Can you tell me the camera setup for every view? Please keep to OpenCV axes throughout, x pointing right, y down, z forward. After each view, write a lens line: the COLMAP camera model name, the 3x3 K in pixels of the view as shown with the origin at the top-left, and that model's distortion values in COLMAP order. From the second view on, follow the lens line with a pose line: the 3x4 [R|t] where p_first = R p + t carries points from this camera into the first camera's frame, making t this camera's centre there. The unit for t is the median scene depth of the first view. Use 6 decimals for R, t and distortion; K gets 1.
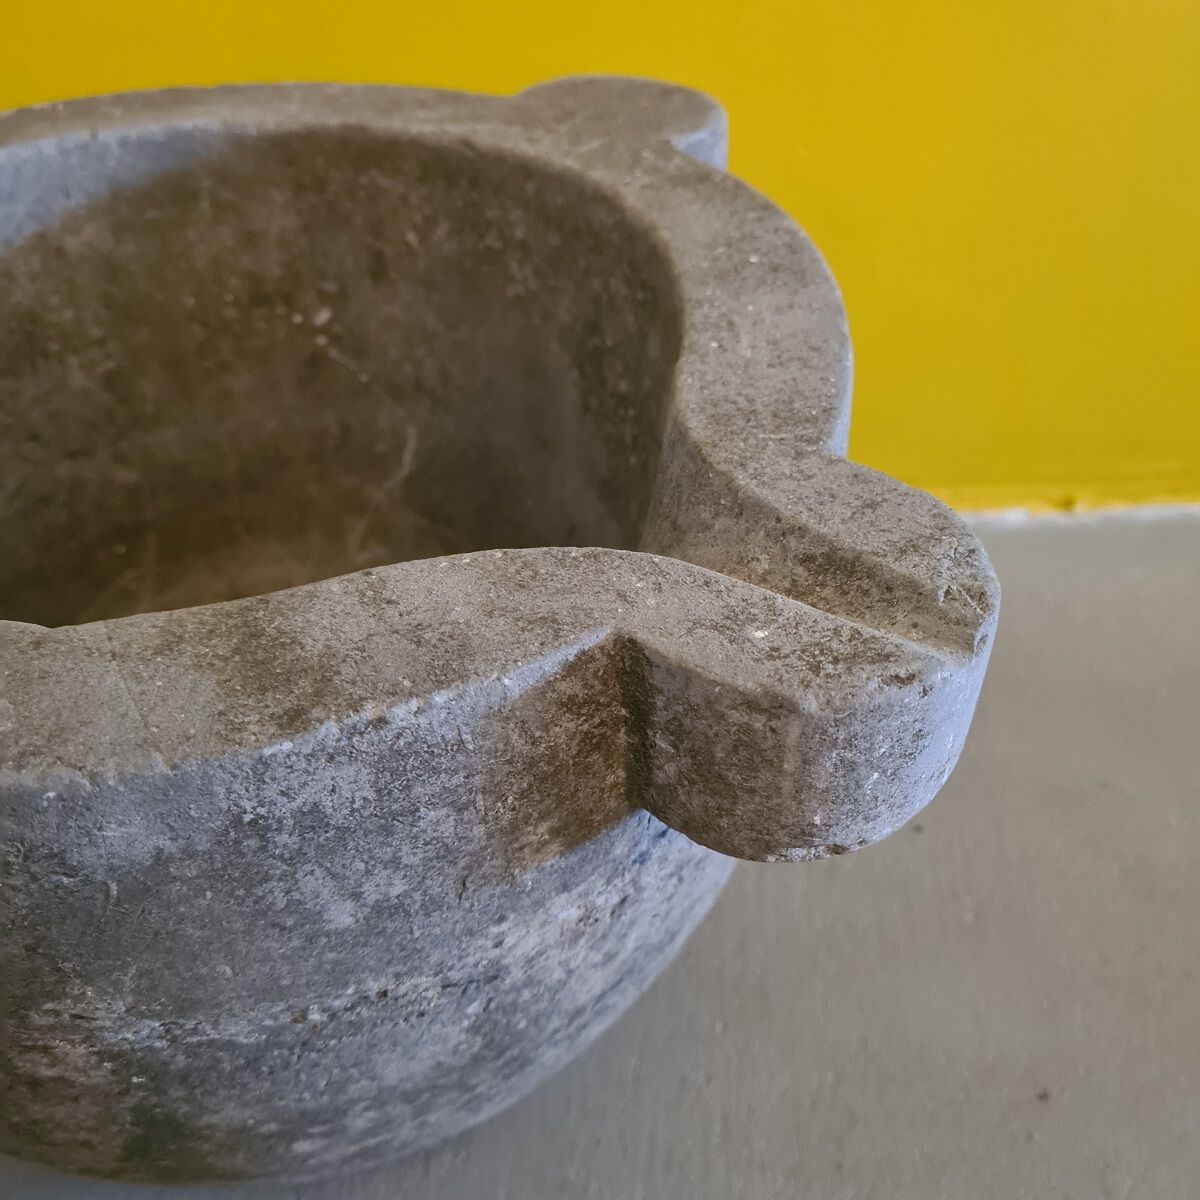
lens RADIAL K [[1297.7, 0, 618.3], [0, 1297.7, 605.5], [0, 0, 1]] dist [0.001239, -0.001904]
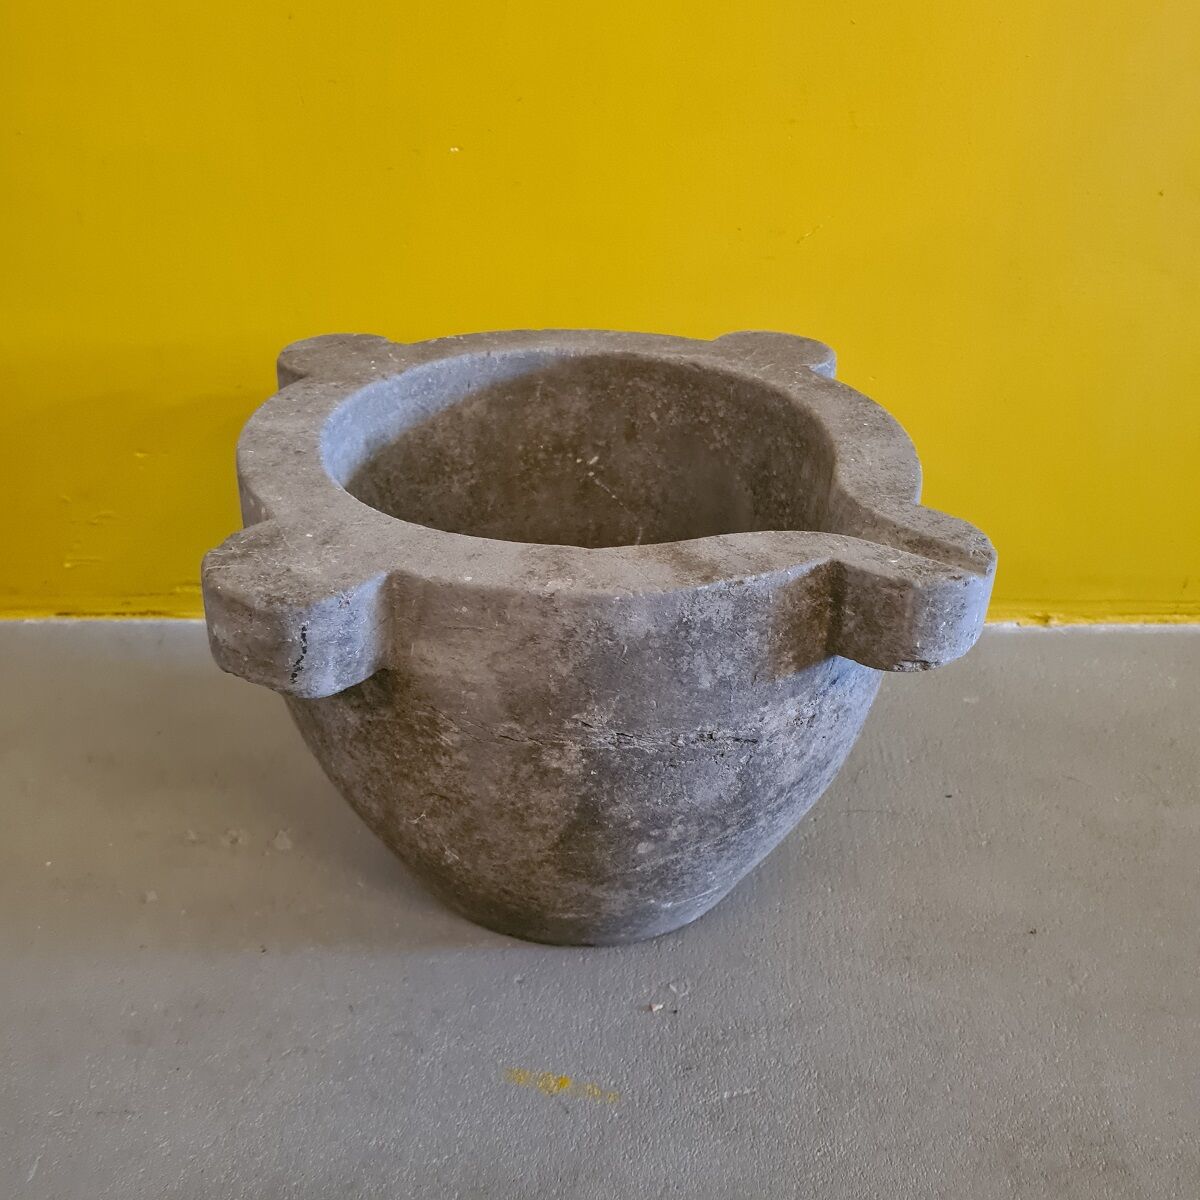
lens RADIAL K [[1282.9, 0, 599.4], [0, 1282.9, 582.9], [0, 0, 1]] dist [0.044678, -0.029968]
pose [[0.999222, 0.034740, -0.018679, -0.237584], [-0.037636, 0.981449, -0.187994, 0.325818], [0.011801, 0.188550, 0.981993, -0.805289]]
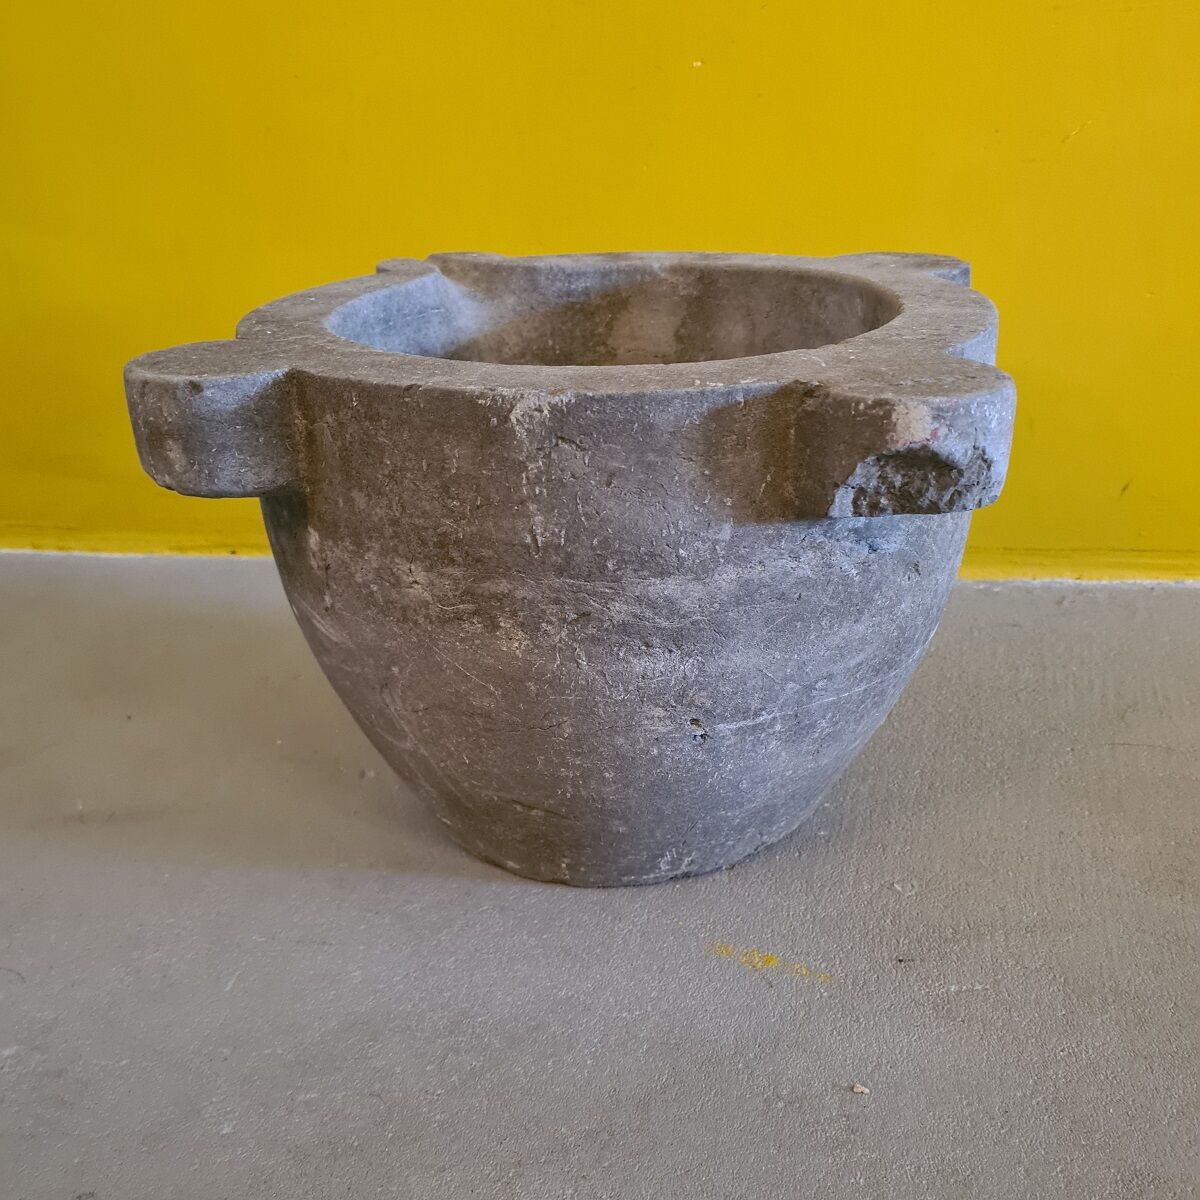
lens RADIAL K [[1269.5, 0, 583.7], [0, 1269.5, 601.6], [0, 0, 1]] dist [0.047998, -0.038851]
pose [[0.969250, 0.052896, -0.240324, -0.165355], [-0.112649, 0.963659, -0.242222, 0.626407], [0.218778, 0.261846, 0.939985, -0.631052]]
